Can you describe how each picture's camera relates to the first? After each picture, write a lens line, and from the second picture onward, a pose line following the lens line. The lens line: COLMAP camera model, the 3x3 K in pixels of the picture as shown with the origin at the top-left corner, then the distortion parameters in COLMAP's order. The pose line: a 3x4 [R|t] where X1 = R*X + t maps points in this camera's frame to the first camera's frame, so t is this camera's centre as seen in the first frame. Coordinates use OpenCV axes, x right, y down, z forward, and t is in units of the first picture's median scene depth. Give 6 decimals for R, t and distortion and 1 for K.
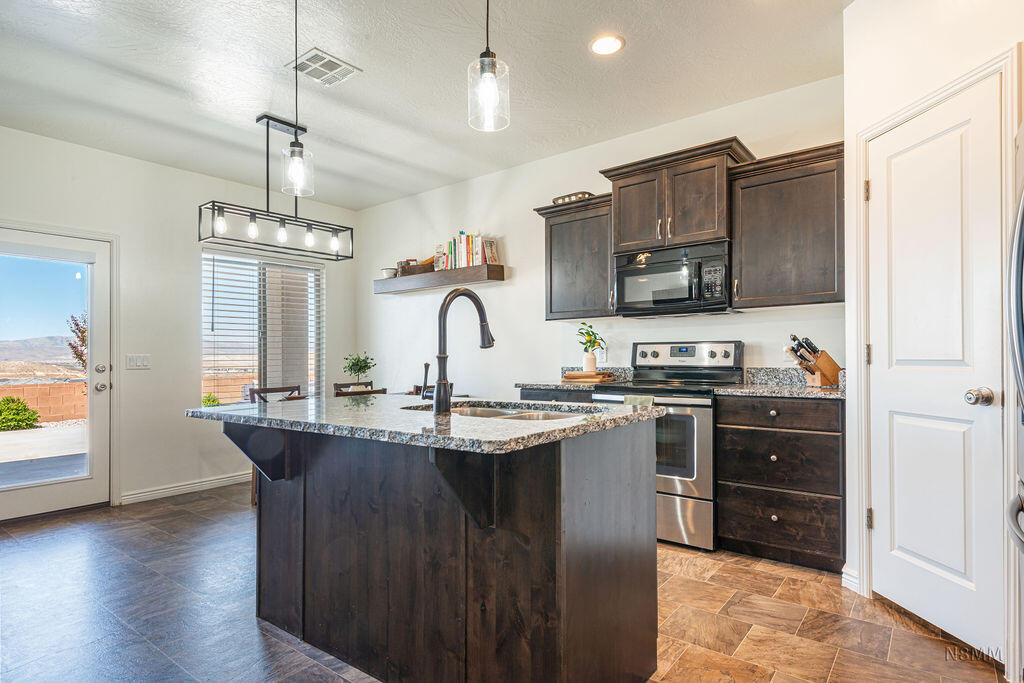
lens RADIAL K [[547.5, 0, 524.9], [0, 547.5, 352.0], [0, 0, 1]] dist [0.023999, -0.000897]
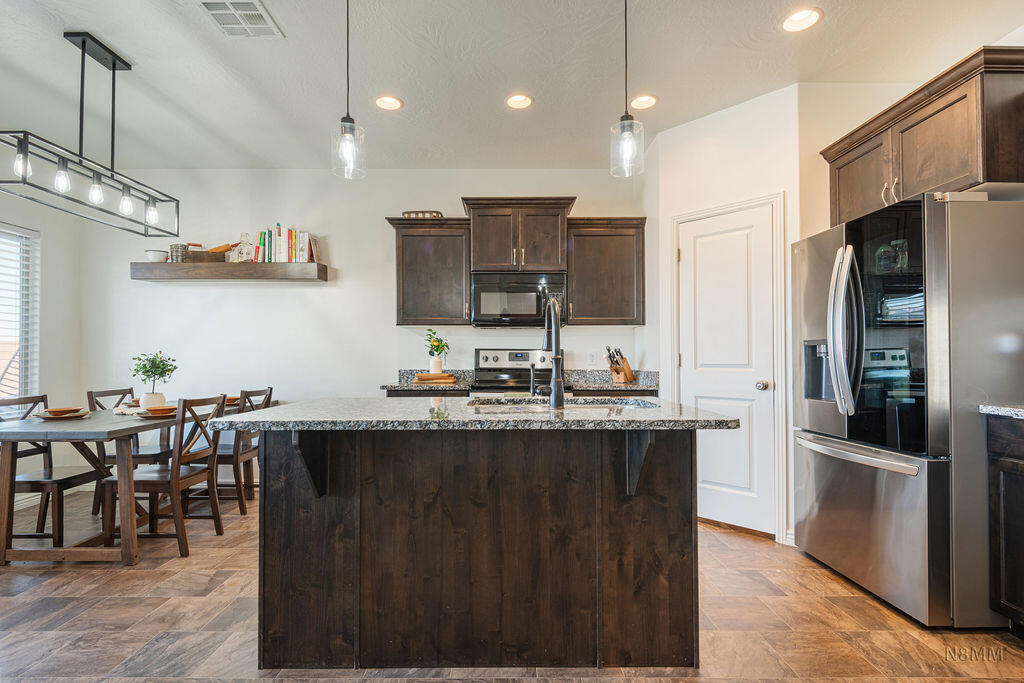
lens RADIAL K [[503.4, 0, 509.5], [0, 503.4, 351.9], [0, 0, 1]] dist [0.039728, -0.023697]
pose [[0.798443, 0.021982, 0.601670, -0.443258], [-0.015111, 0.999750, -0.016473, 0.007446], [-0.601881, 0.004061, 0.798575, 0.111145]]
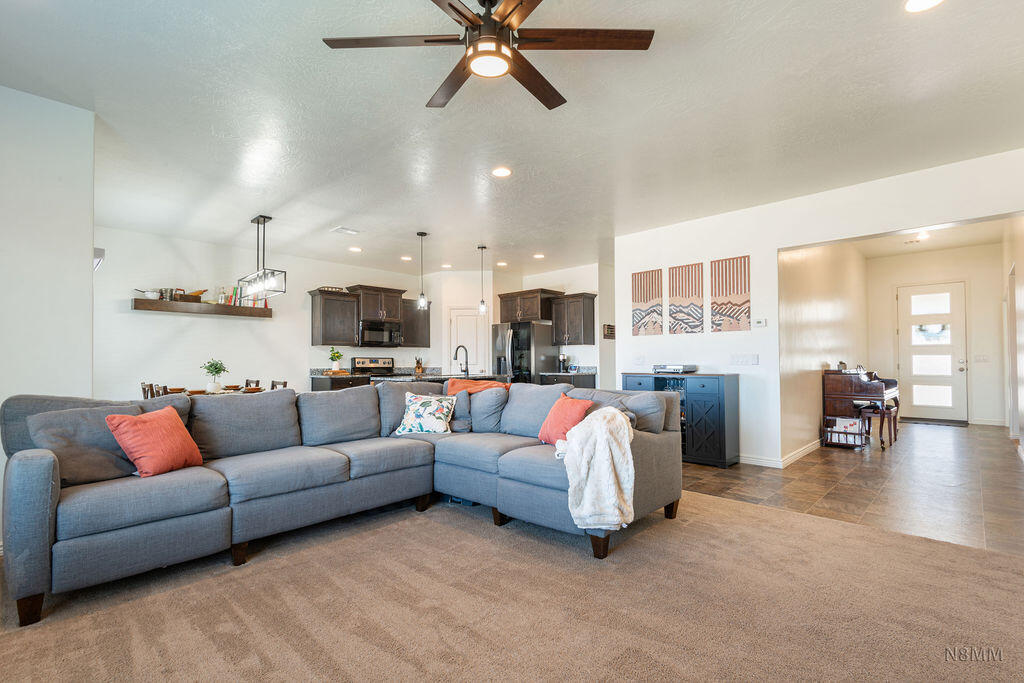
lens RADIAL K [[457.7, 0, 514.0], [0, 457.7, 347.5], [0, 0, 1]] dist [0.001546, 0.000128]
pose [[0.113983, 0.041874, 0.992600, -1.844229], [-0.004137, 0.999123, -0.041674, 0.020465], [-0.993474, 0.000643, 0.114056, 0.128351]]
